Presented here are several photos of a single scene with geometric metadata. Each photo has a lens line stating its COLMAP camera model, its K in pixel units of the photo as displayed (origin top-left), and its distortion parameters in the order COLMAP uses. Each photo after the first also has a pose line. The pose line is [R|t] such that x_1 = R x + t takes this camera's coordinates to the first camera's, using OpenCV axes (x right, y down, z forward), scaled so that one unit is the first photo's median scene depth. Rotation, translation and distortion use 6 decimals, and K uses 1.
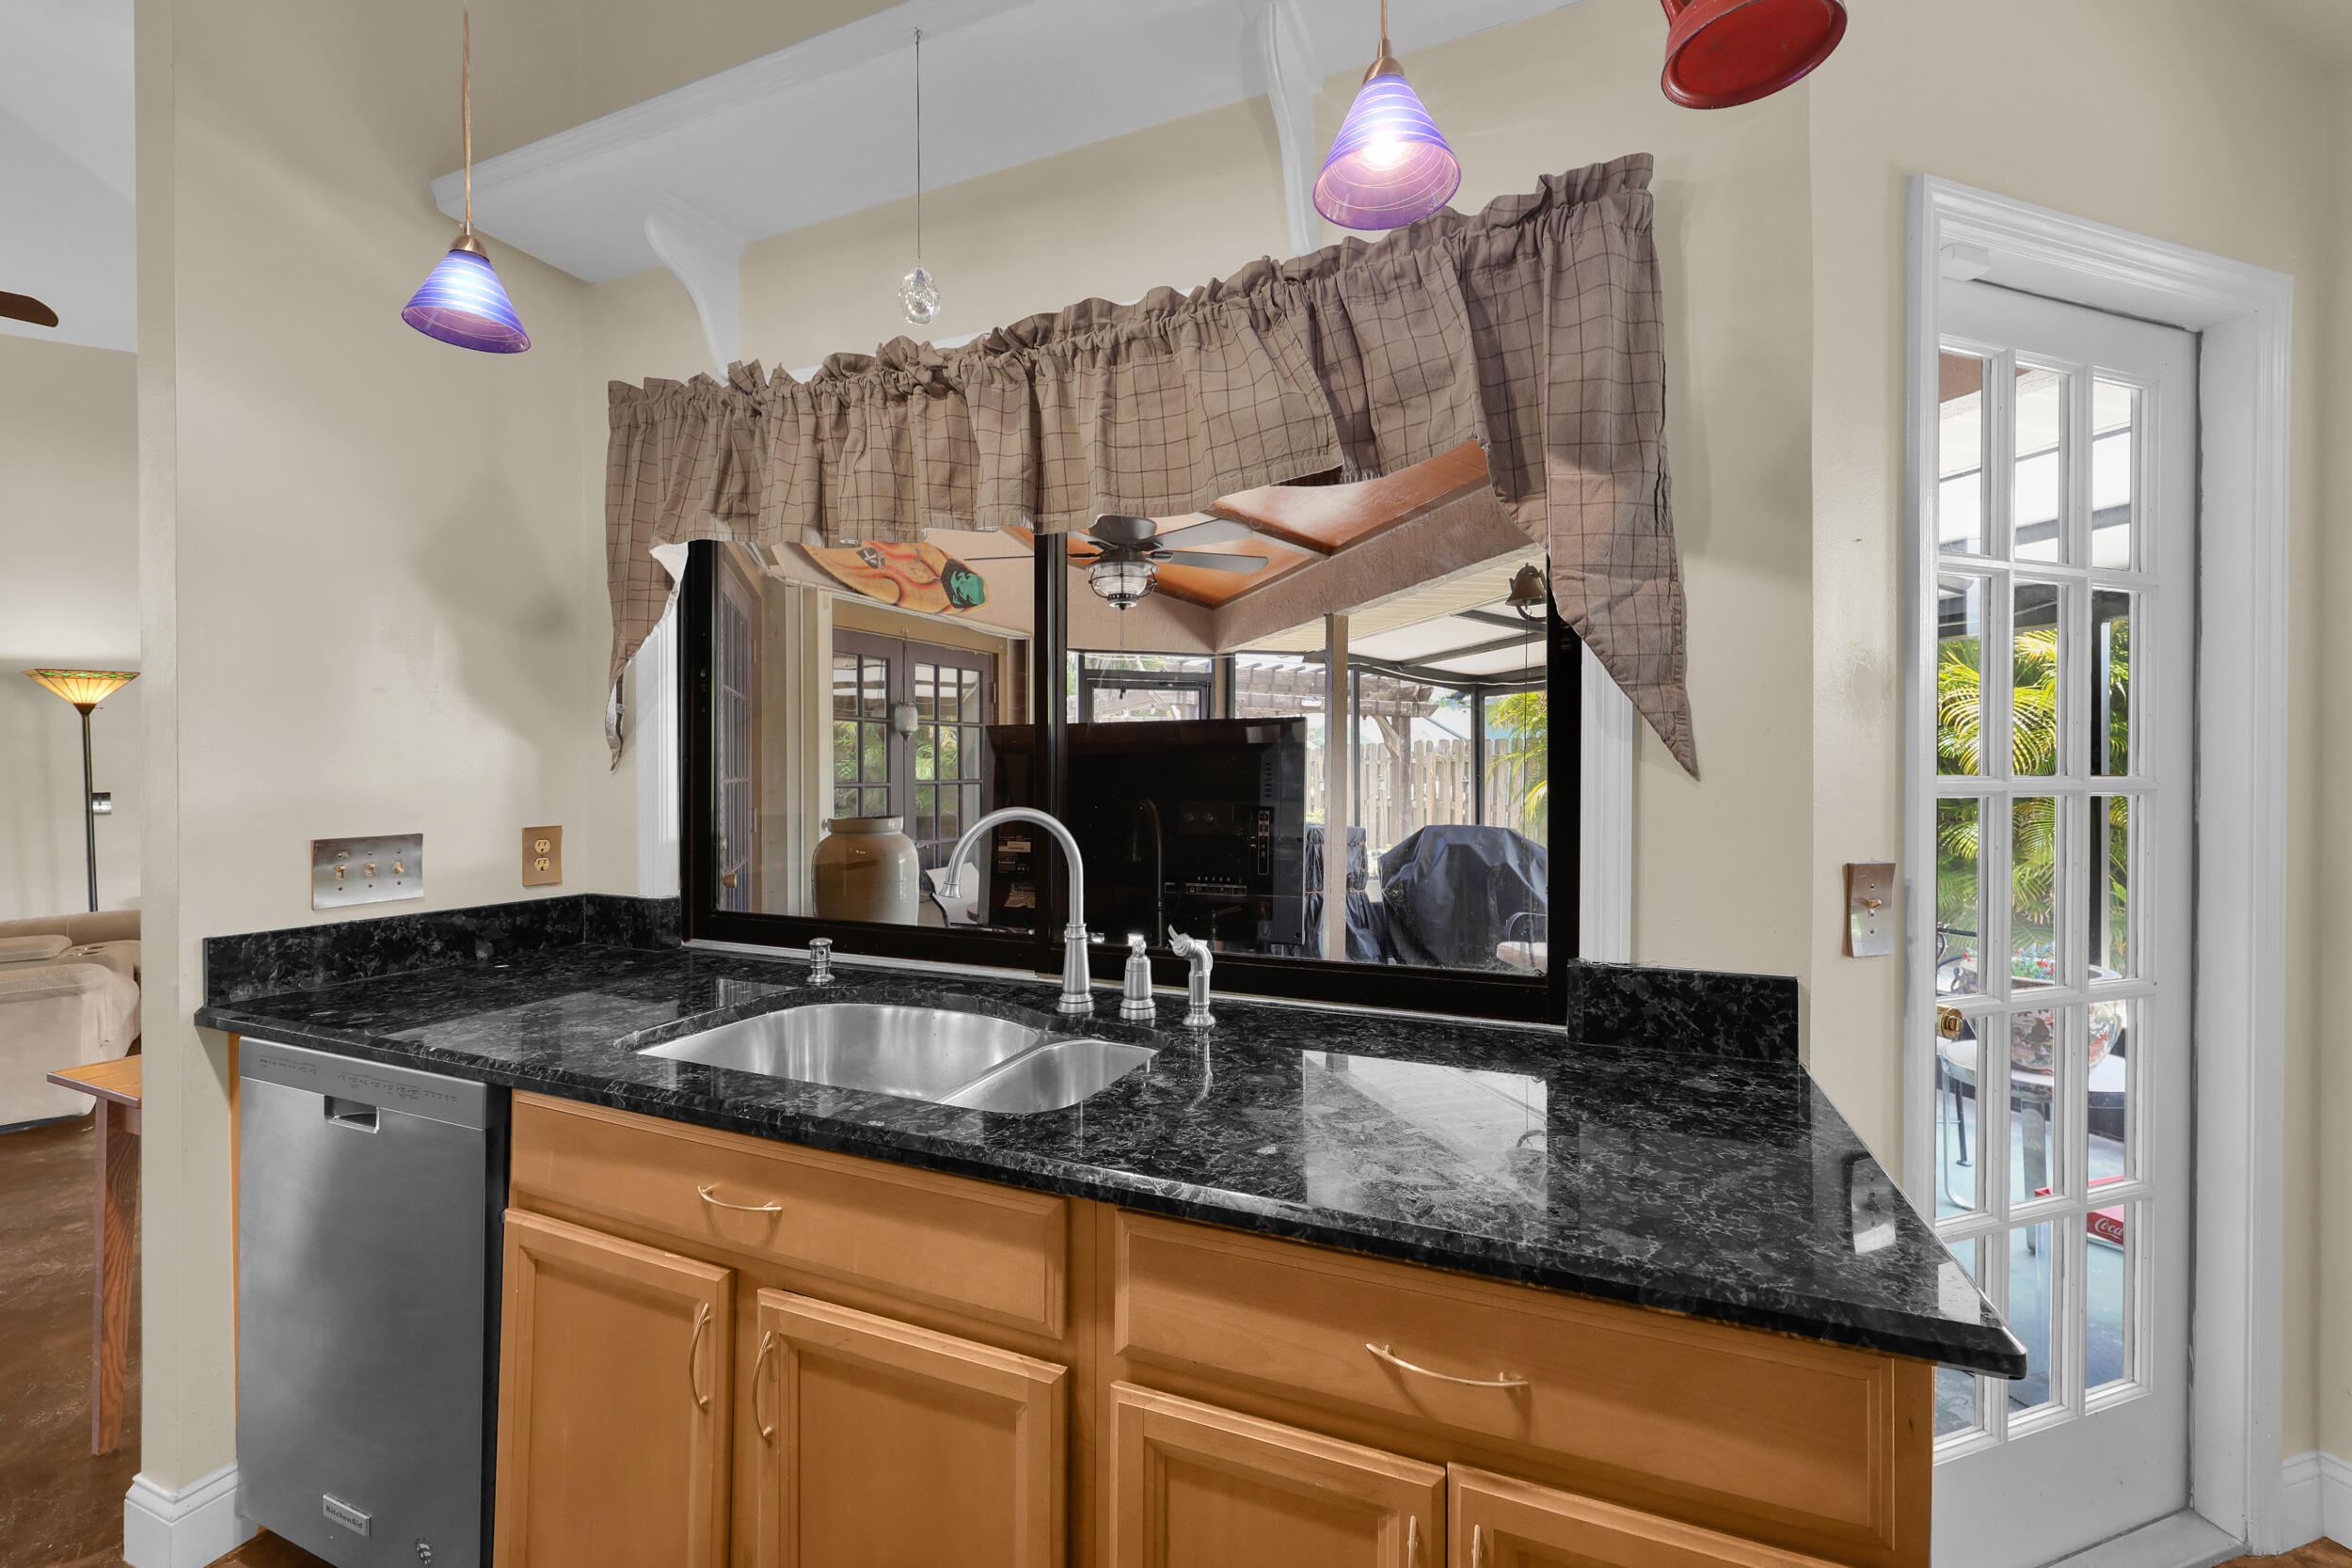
lens RADIAL K [[971.0, 0, 1172.4], [0, 971.0, 770.7], [0, 0, 1]] dist [-0.001128, -0.001027]
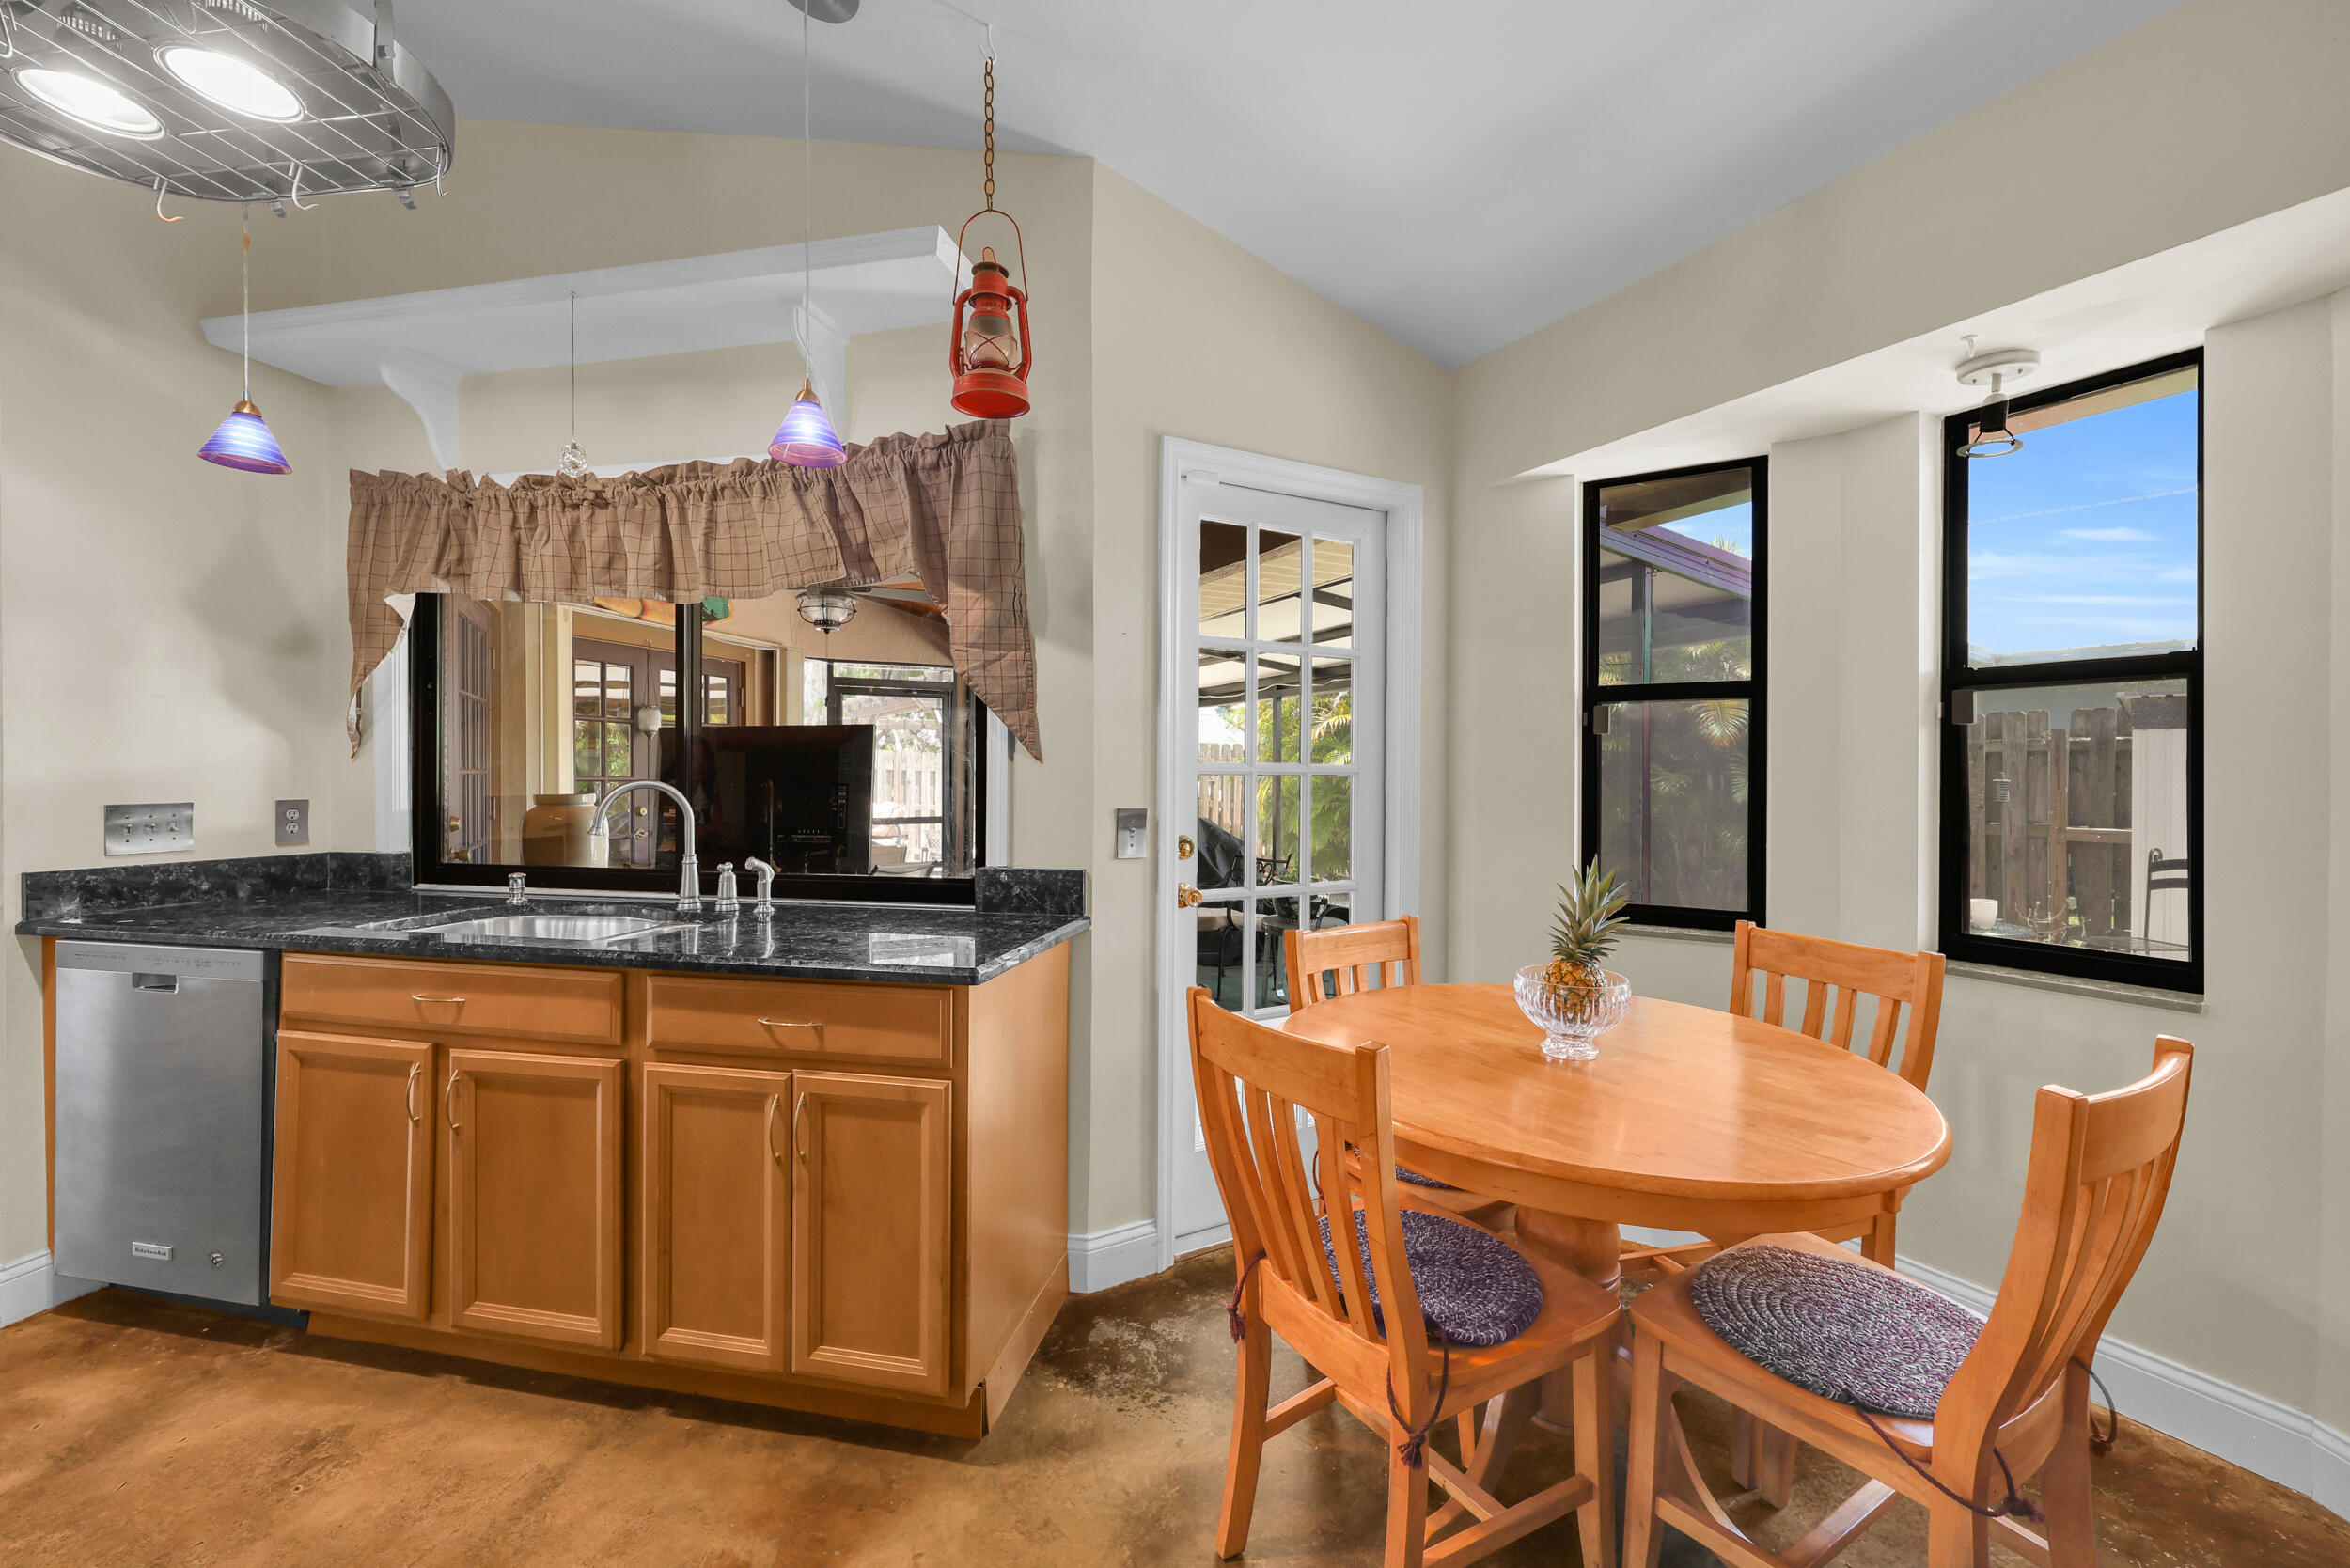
lens RADIAL K [[970.2, 0, 1183.3], [0, 970.2, 780.1], [0, 0, 1]] dist [-0.001128, -0.001027]
pose [[0.982249, 0.002661, 0.187561, 0.404115], [-0.003729, 0.999979, 0.005342, 0.026460], [-0.187542, -0.005947, 0.982239, -0.716934]]
